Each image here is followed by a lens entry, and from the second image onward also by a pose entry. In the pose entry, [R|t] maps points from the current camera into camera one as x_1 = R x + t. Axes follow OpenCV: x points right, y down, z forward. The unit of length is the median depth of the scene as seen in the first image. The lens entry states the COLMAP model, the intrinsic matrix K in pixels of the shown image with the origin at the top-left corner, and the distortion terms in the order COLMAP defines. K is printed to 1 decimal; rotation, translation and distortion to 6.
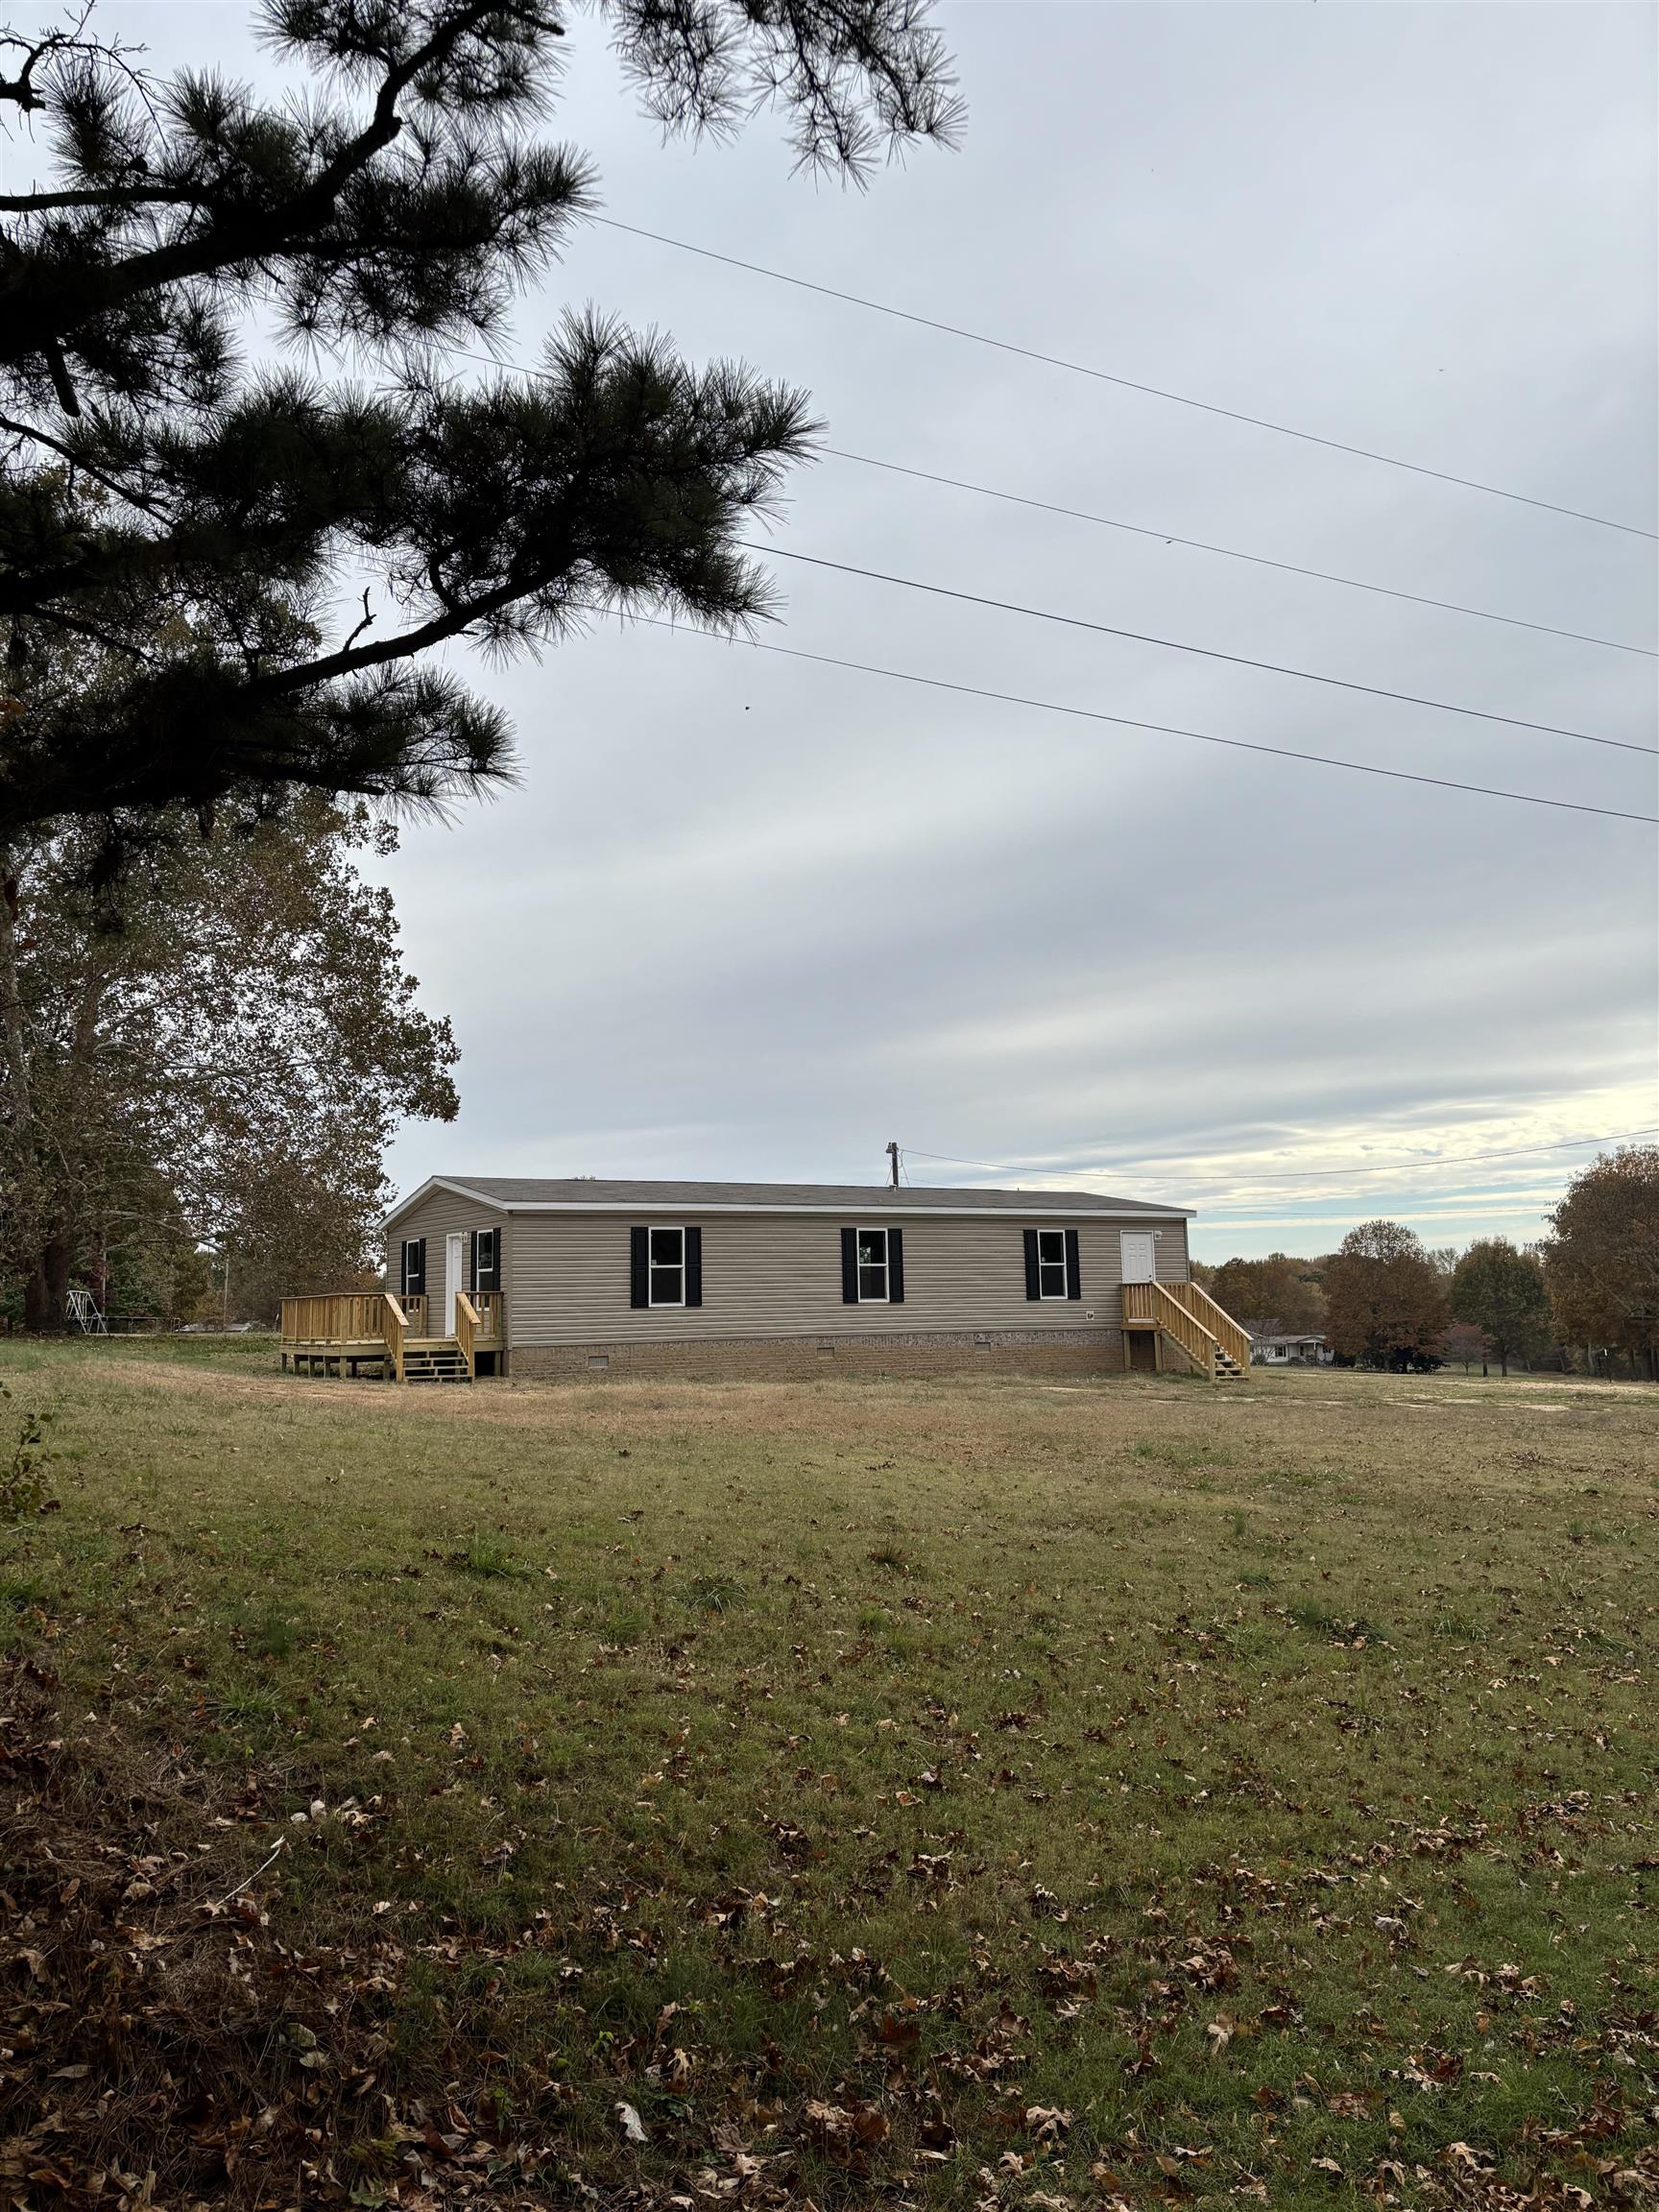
lens RADIAL K [[1648.2, 0, 829.2], [0, 1648.2, 1105.7], [0, 0, 1]] dist [0.053931, -0.047455]
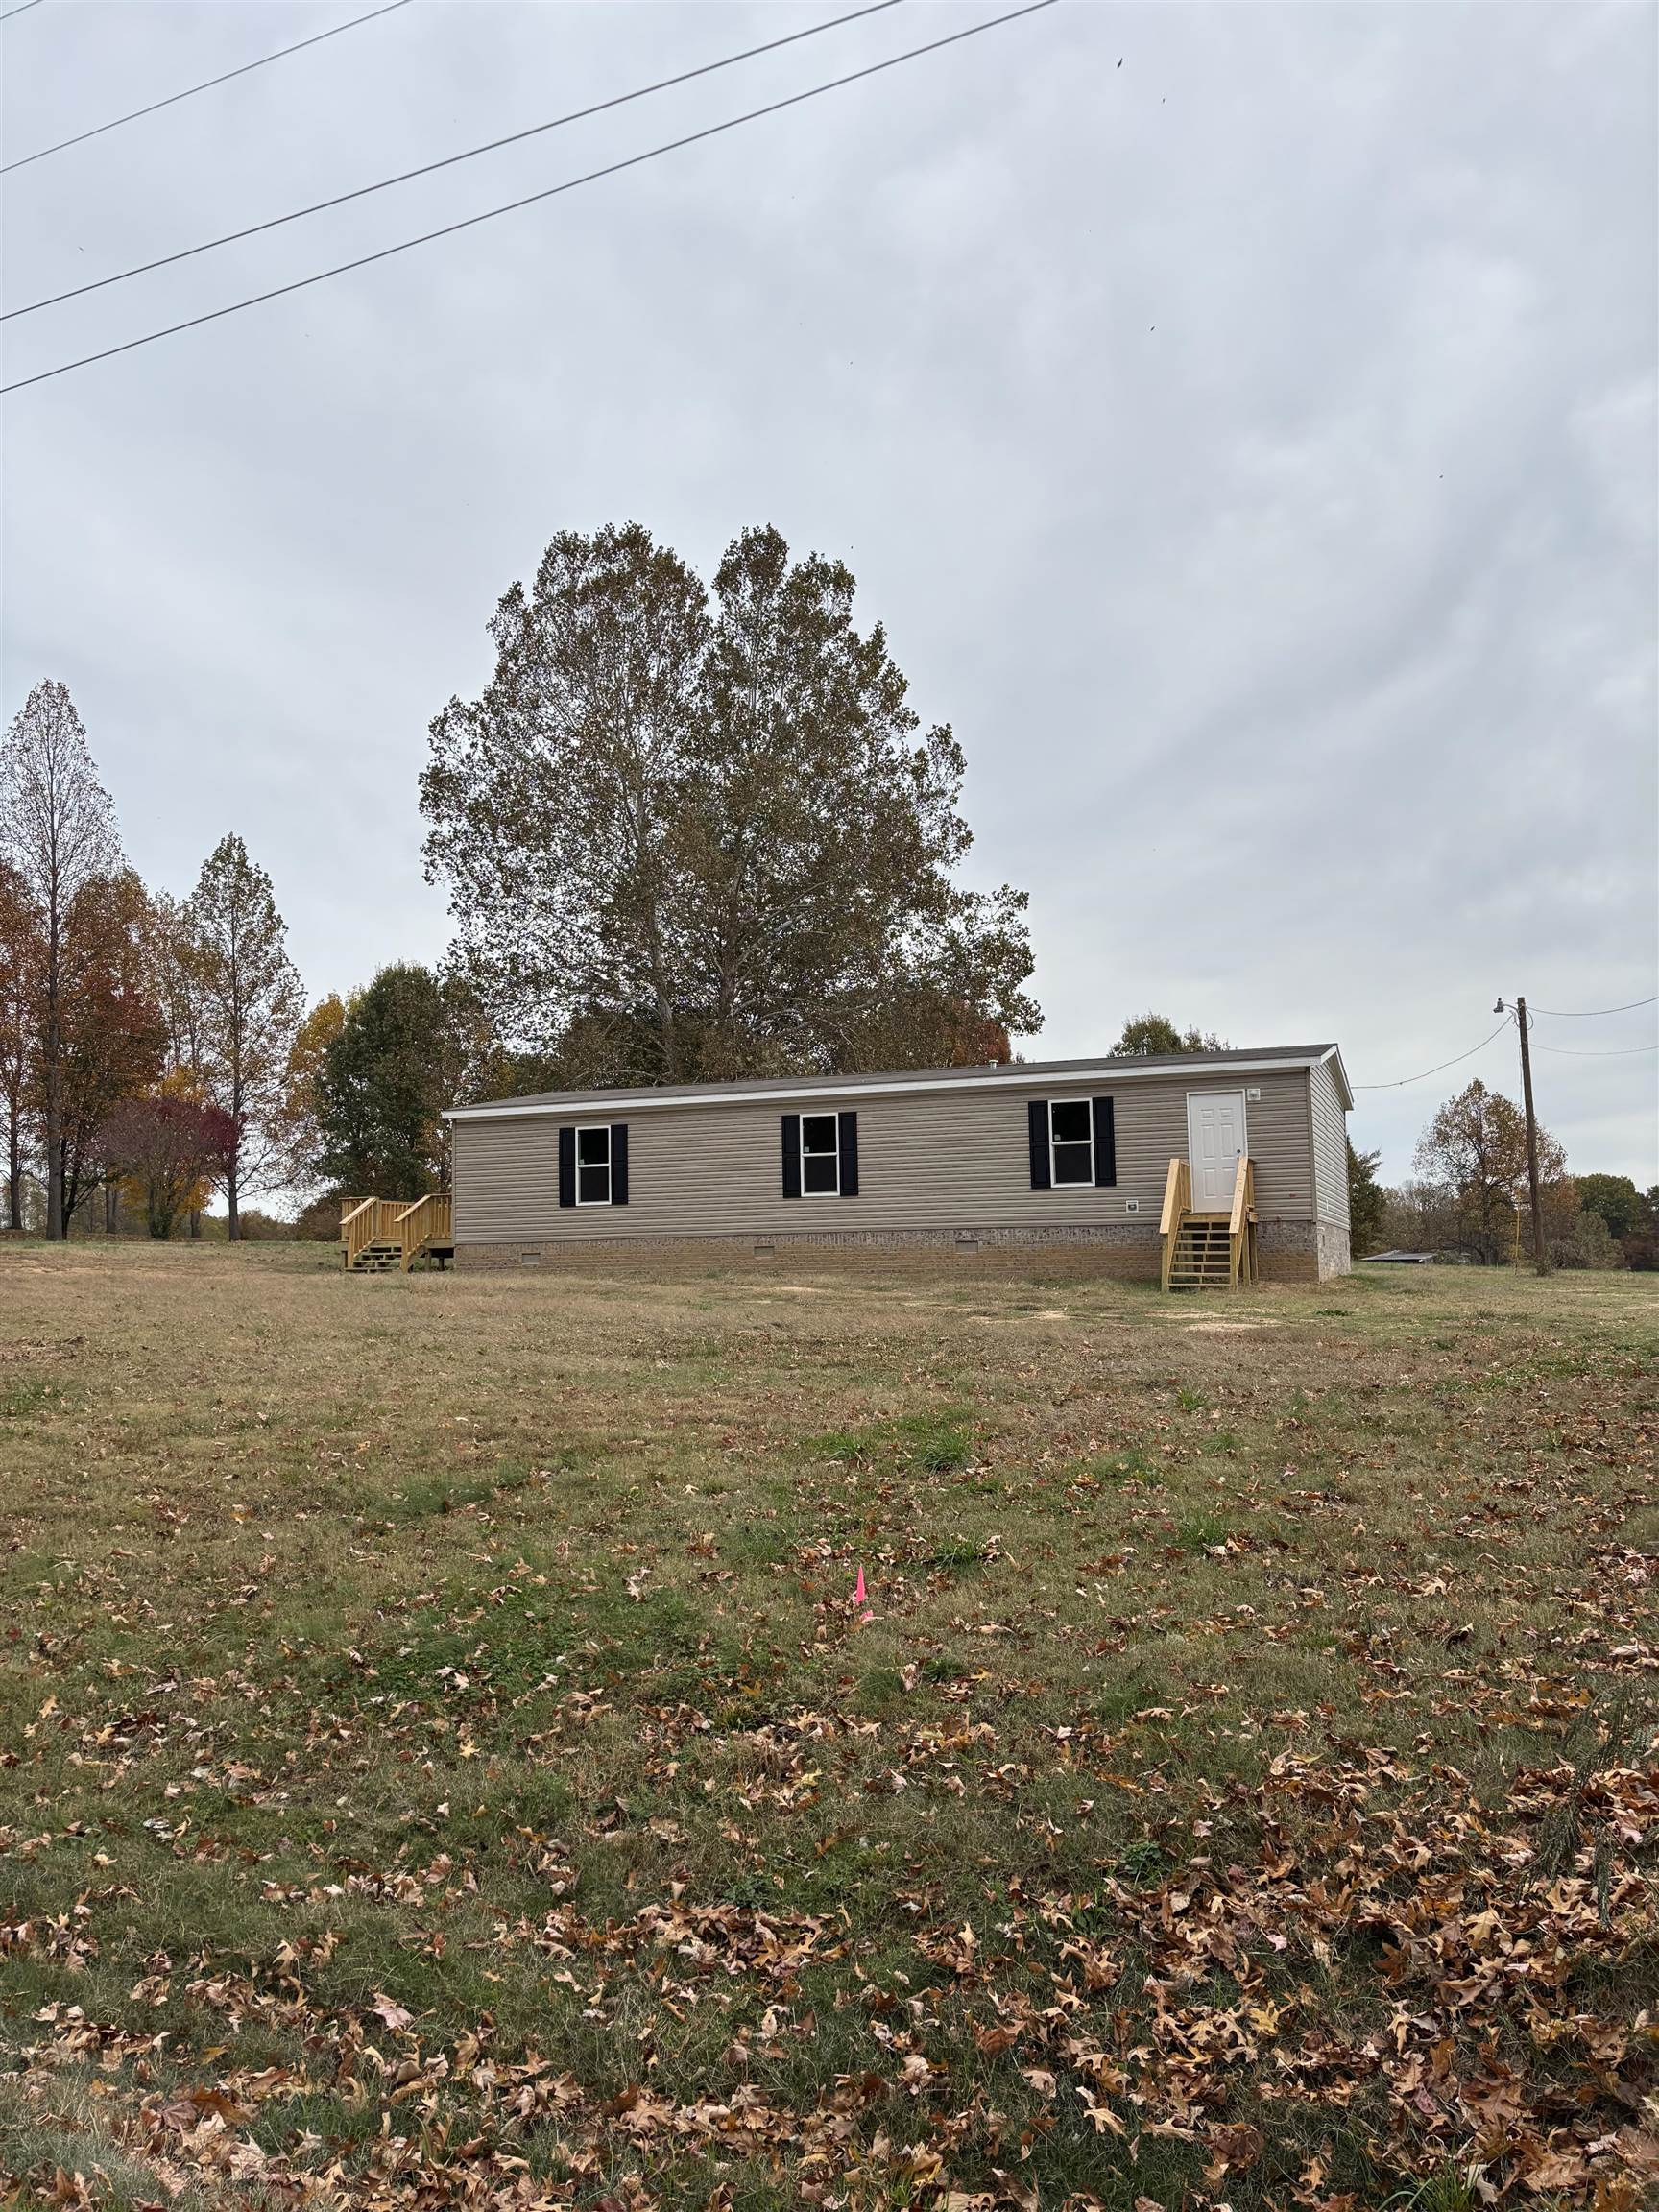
lens RADIAL K [[1648.2, 0, 813.3], [0, 1648.2, 1124.9], [0, 0, 1]] dist [0.053931, -0.047455]
pose [[0.627519, -0.038788, -0.777635, 0.714482], [0.118246, 0.991921, 0.045943, 0.039454], [0.769570, -0.120783, 0.627036, 0.442425]]
